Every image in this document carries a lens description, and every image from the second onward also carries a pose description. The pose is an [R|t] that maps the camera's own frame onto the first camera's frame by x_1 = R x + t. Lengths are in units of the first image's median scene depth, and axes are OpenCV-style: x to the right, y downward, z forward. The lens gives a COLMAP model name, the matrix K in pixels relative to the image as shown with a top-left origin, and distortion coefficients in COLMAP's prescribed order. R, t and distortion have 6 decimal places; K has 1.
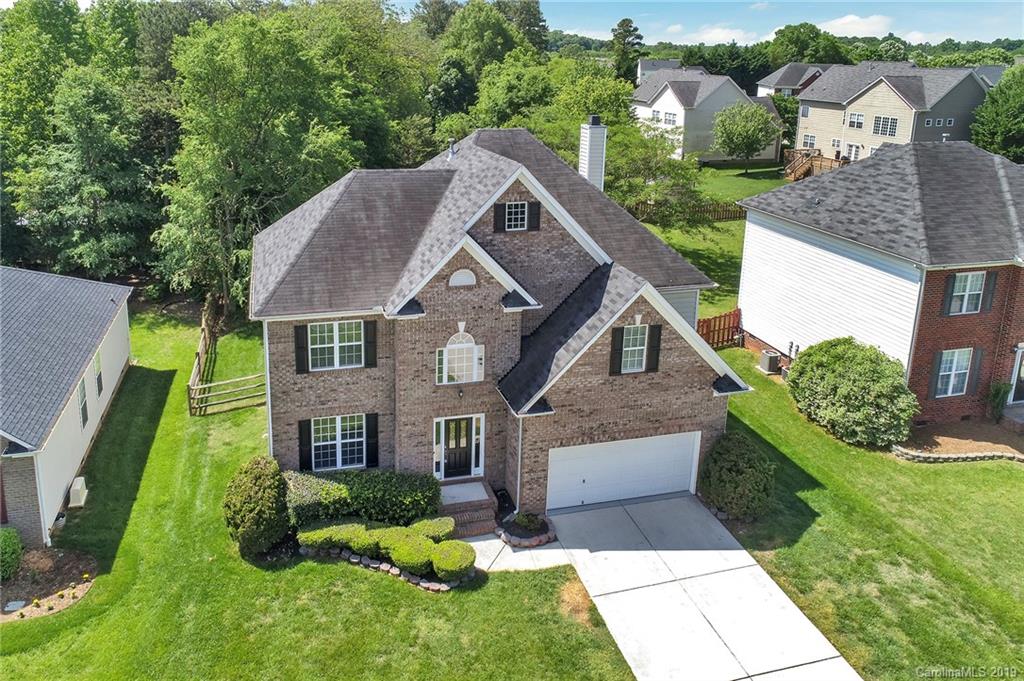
lens RADIAL K [[722.6, 0, 435.0], [0, 722.6, 208.4], [0, 0, 1]] dist [0.001137, -0.002090]
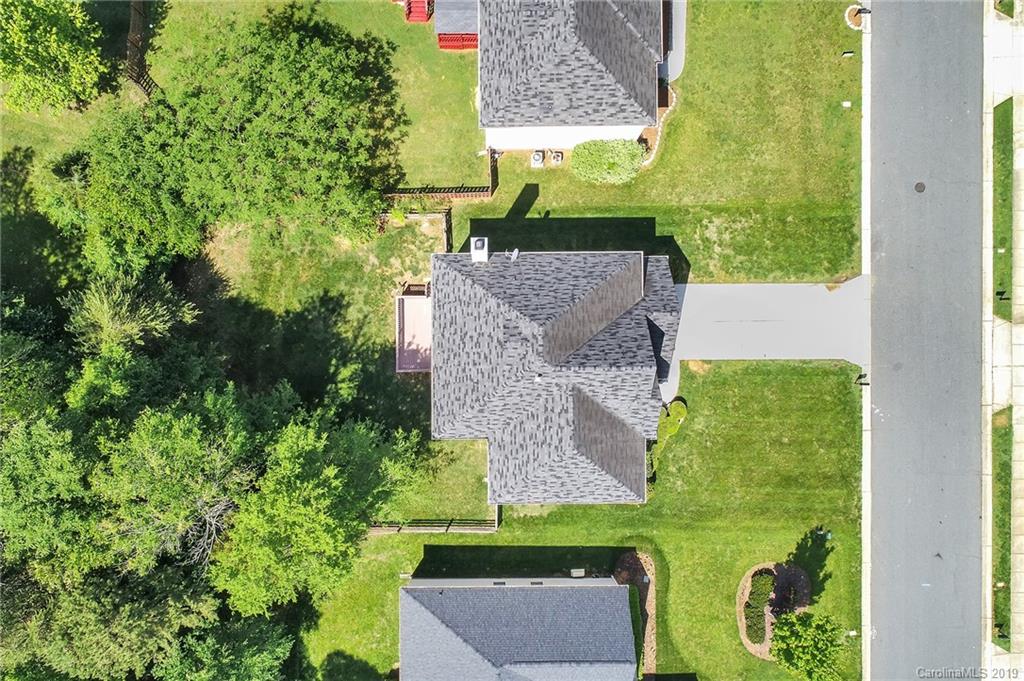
lens RADIAL K [[822.9, 0, 496.1], [0, 822.9, 364.2], [0, 0, 1]] dist [-0.000201, -0.001258]
pose [[0.213528, -0.976931, -0.003319, 0.049826], [0.214781, 0.043629, 0.975687, -2.144049], [-0.953035, -0.209049, 0.219142, 0.906335]]
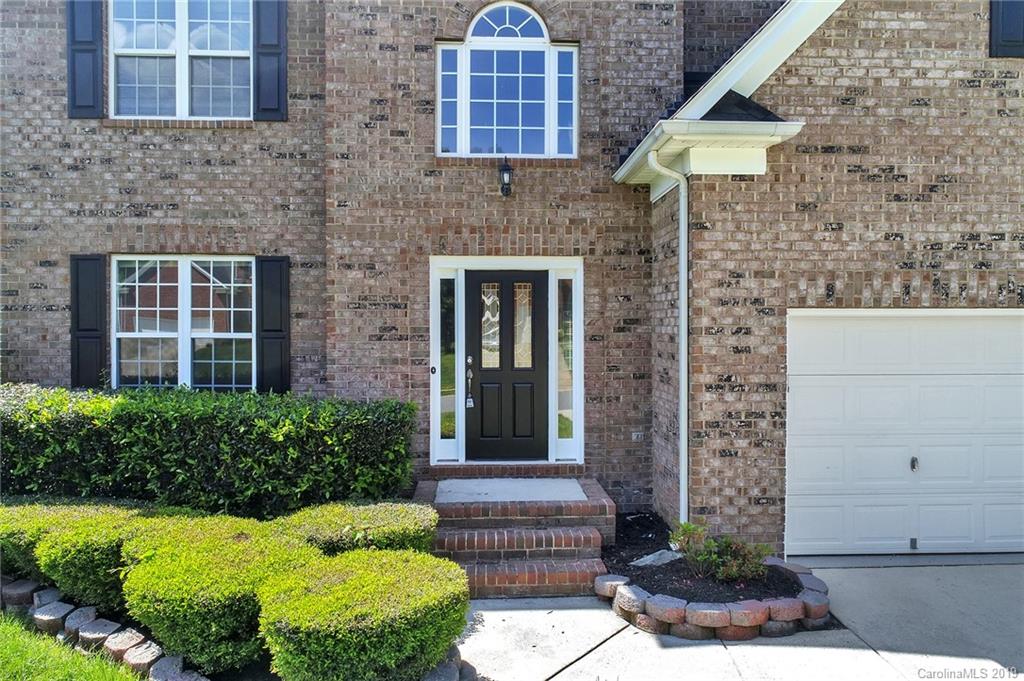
lens RADIAL K [[688.6, 0, 513.3], [0, 688.6, 335.3], [0, 0, 1]] dist [-0.001441, -0.000613]
pose [[0.983685, -0.007719, -0.179736, 0.098131], [-0.029481, 0.978657, -0.203376, 0.400081], [0.177470, 0.205356, 0.962462, 0.708413]]
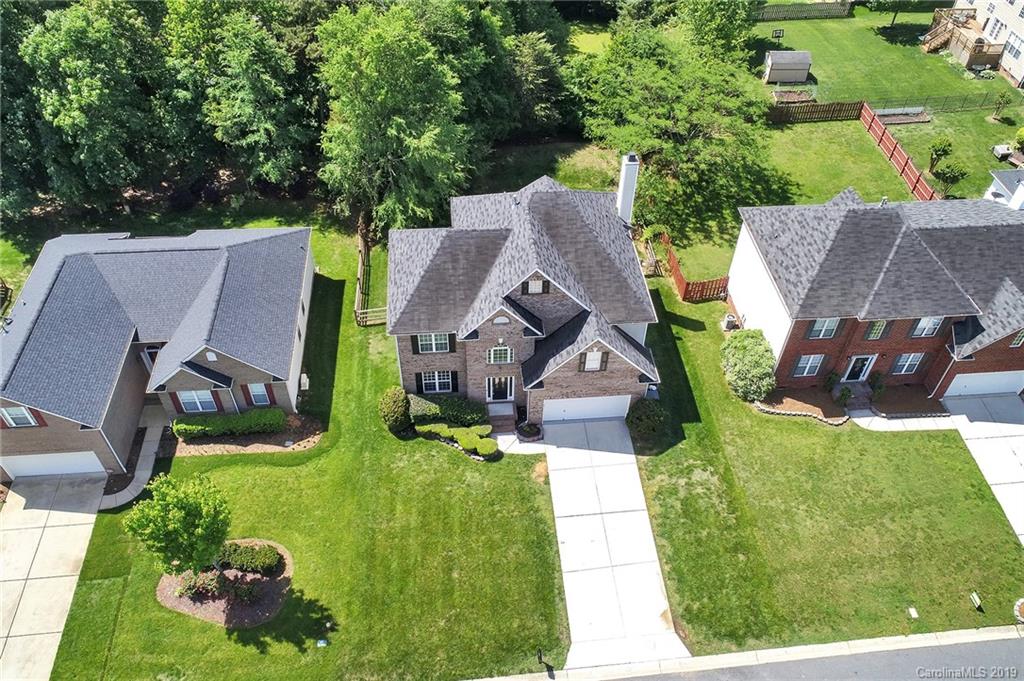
lens RADIAL K [[792.2, 0, 528.0], [0, 792.2, 371.0], [0, 0, 1]] dist [0.001845, 0.001916]
pose [[0.992223, 0.103125, -0.069705, 0.252472], [-0.046298, 0.825581, 0.562381, -0.901461], [0.115543, -0.554780, 0.823935, -0.687741]]
